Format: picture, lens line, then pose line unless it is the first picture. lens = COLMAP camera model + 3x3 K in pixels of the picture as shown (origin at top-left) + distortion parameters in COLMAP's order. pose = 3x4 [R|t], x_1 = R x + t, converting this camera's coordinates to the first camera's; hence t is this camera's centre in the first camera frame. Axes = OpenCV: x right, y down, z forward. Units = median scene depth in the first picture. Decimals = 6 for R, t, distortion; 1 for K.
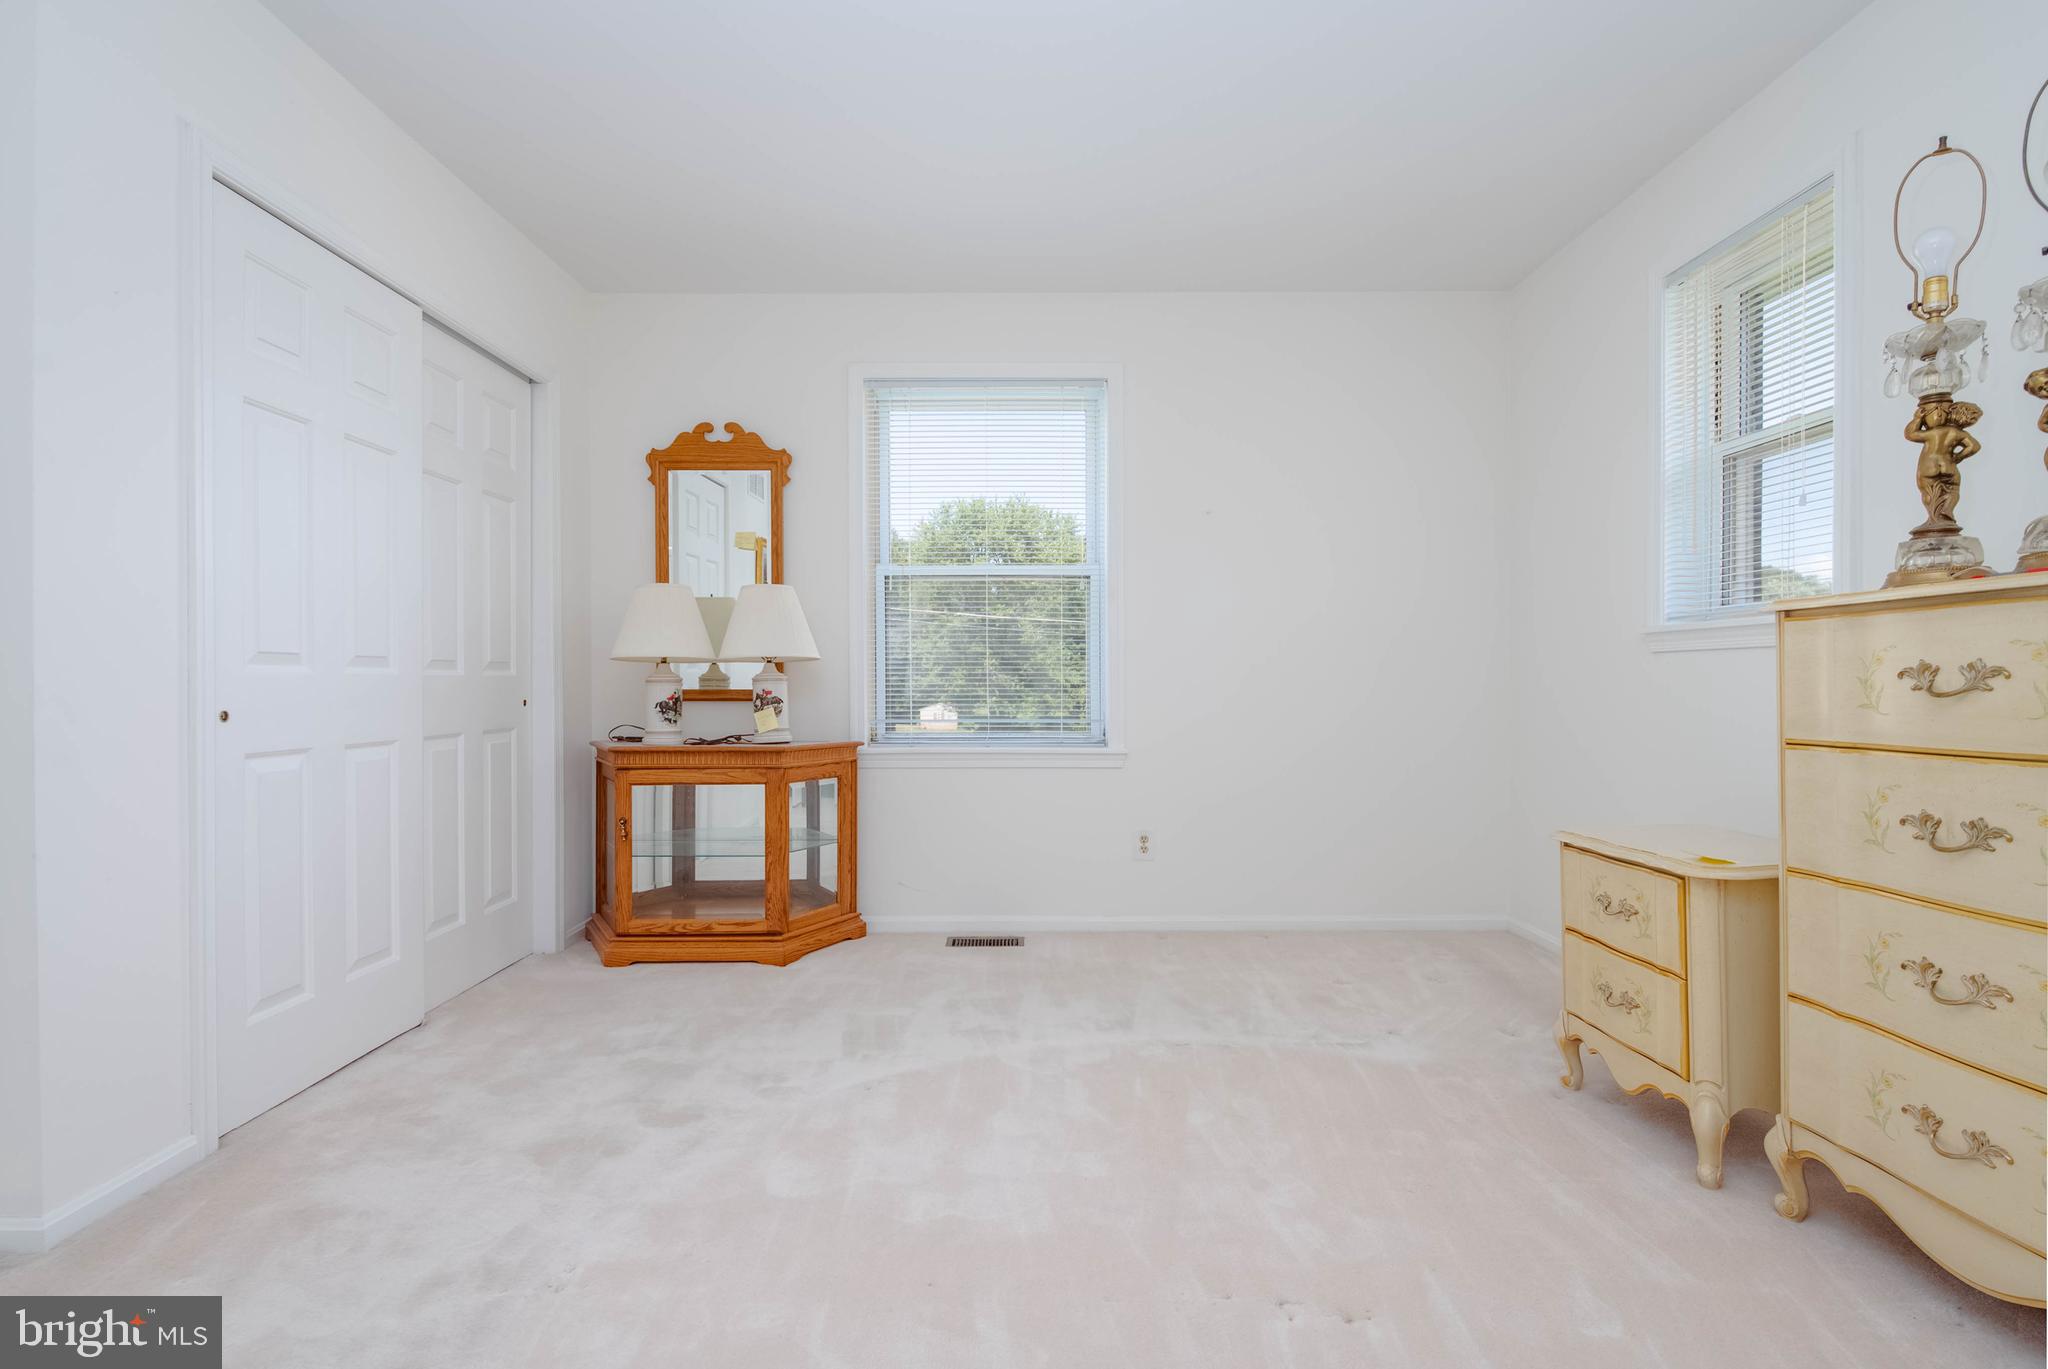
lens RADIAL K [[1008.1, 0, 1024.9], [0, 1008.1, 690.3], [0, 0, 1]] dist [0.001326, -0.007898]
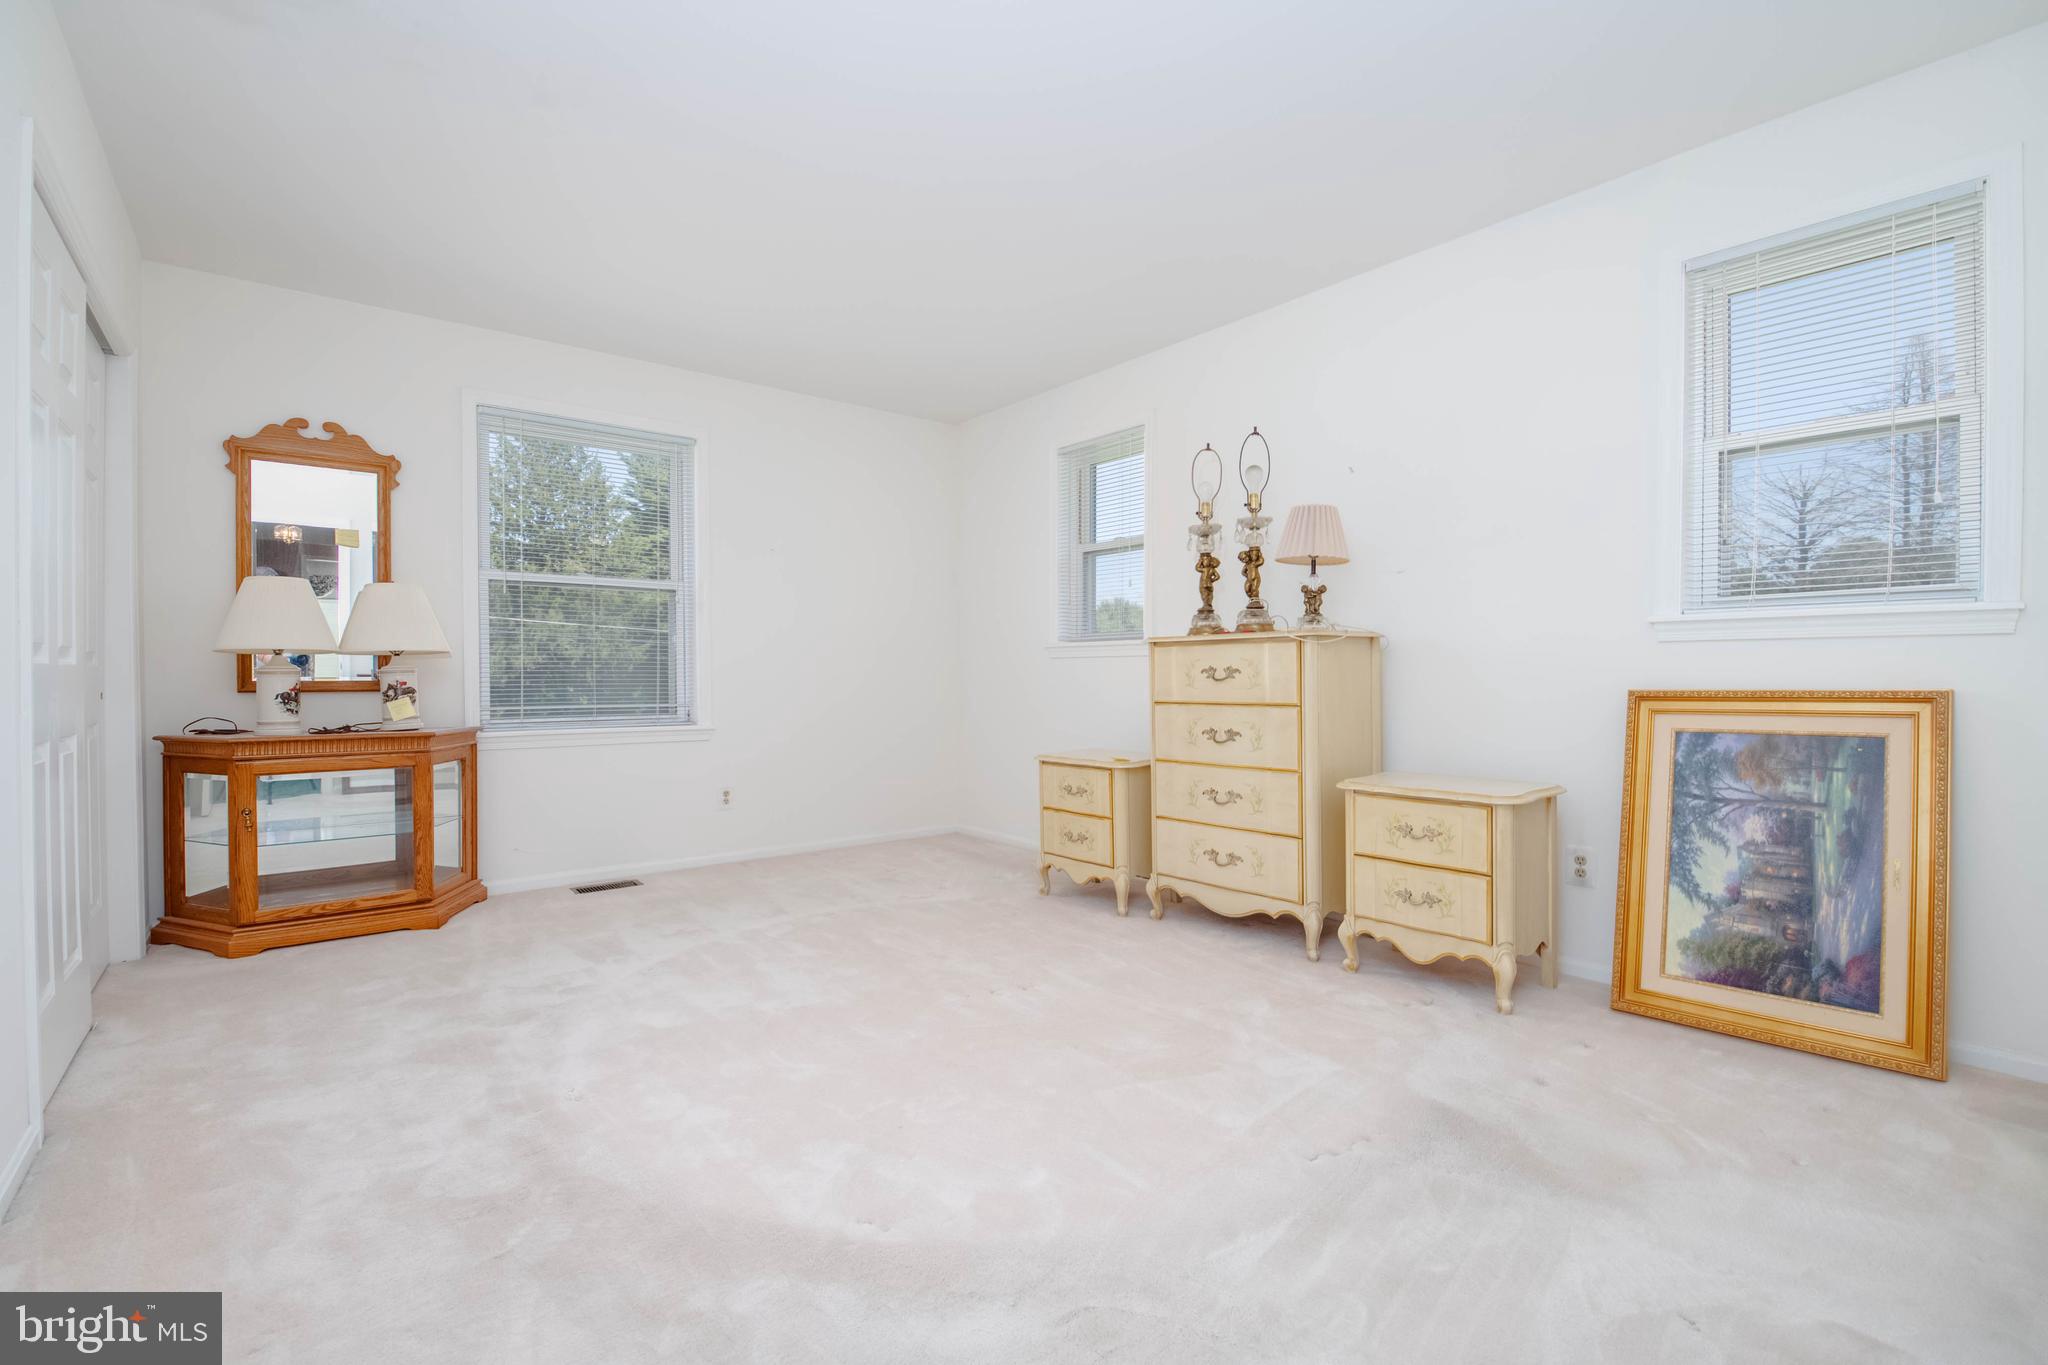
lens RADIAL K [[908.1, 0, 1024.0], [0, 908.1, 682.5], [0, 0, 1]] dist [0.000718, -0.013985]
pose [[0.777928, -0.003836, 0.628342, -0.525720], [0.003698, 0.999992, 0.001526, 0.003458], [-0.628343, 0.001136, 0.777936, -0.268977]]
